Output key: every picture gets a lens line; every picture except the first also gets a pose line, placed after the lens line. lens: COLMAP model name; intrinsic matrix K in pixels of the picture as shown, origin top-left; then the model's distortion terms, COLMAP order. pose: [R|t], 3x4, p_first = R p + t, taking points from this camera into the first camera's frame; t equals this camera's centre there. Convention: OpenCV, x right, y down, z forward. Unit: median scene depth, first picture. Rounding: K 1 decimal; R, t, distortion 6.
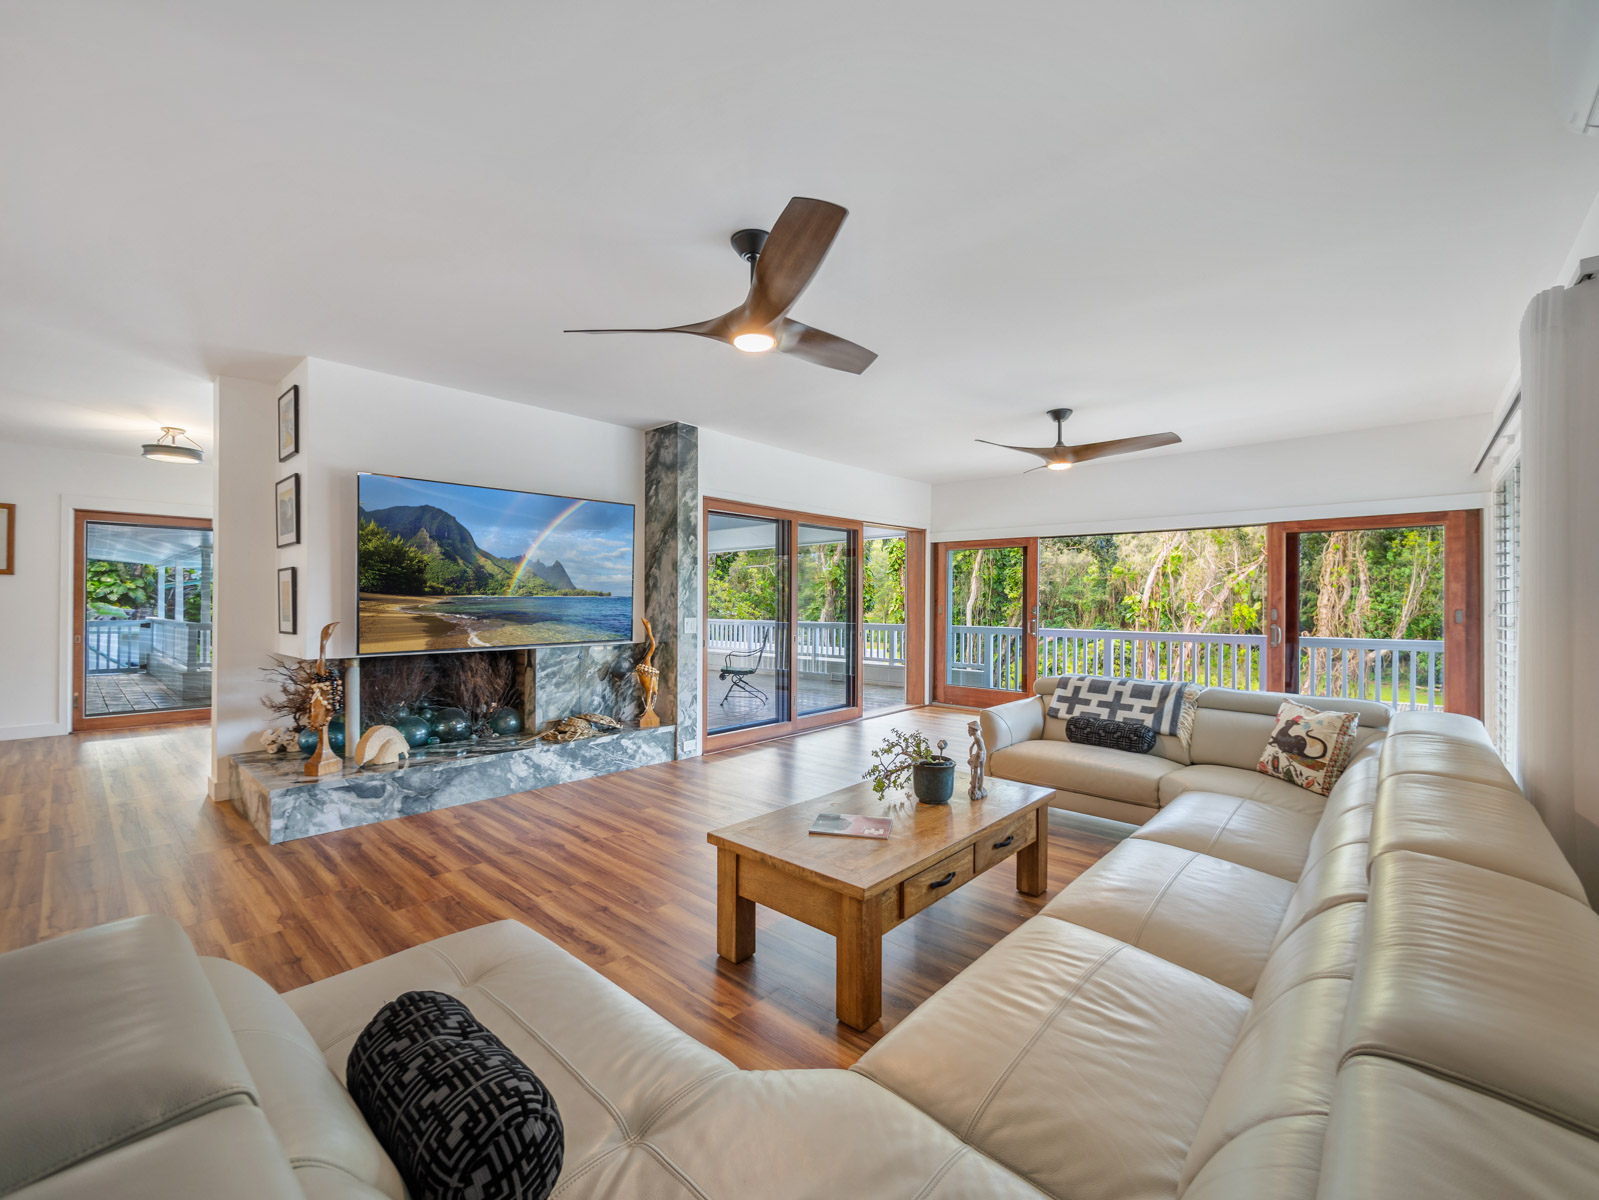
lens RADIAL K [[675.8, 0, 792.4], [0, 675.8, 570.8], [0, 0, 1]] dist [-0.007982, -0.000122]
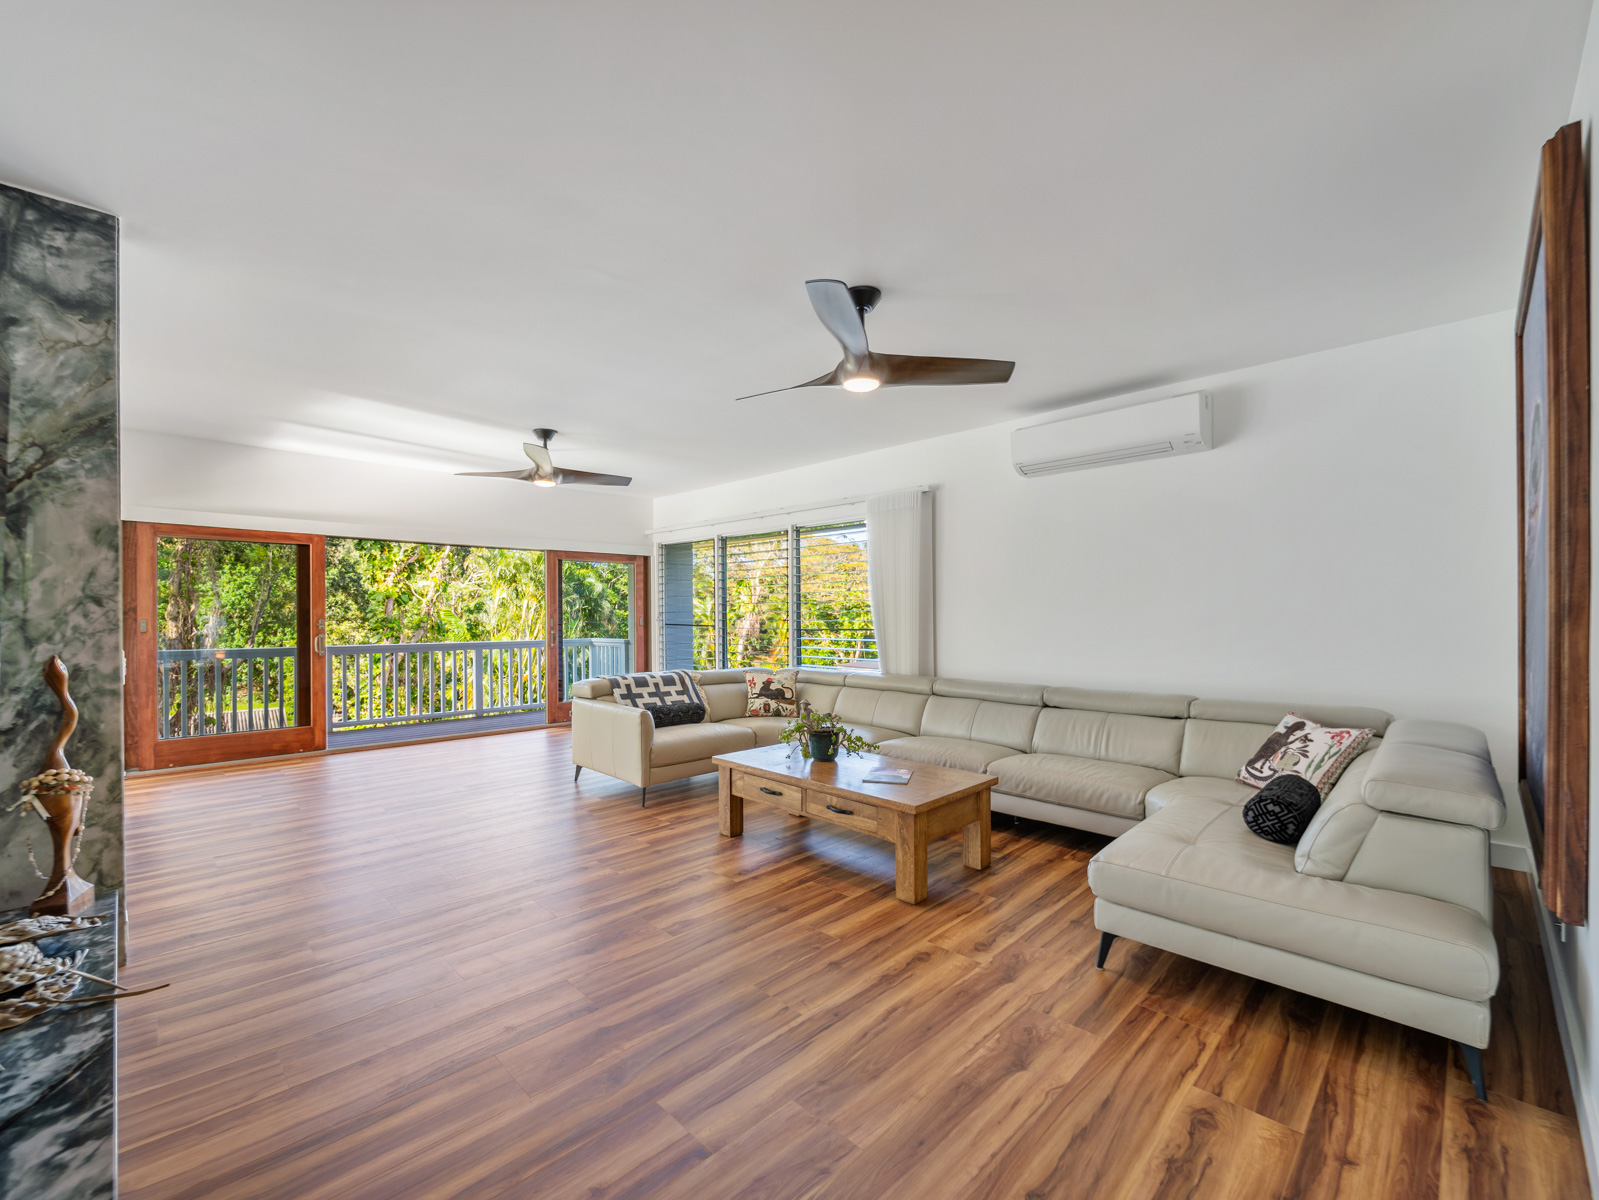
lens RADIAL K [[681.6, 0, 795.5], [0, 681.6, 604.1], [0, 0, 1]] dist [-0.002847, -0.000171]
pose [[0.041959, 0.006611, 0.999097, -1.010655], [-0.038566, 0.999244, -0.004993, 0.034405], [-0.998375, -0.038321, 0.042183, 0.890530]]
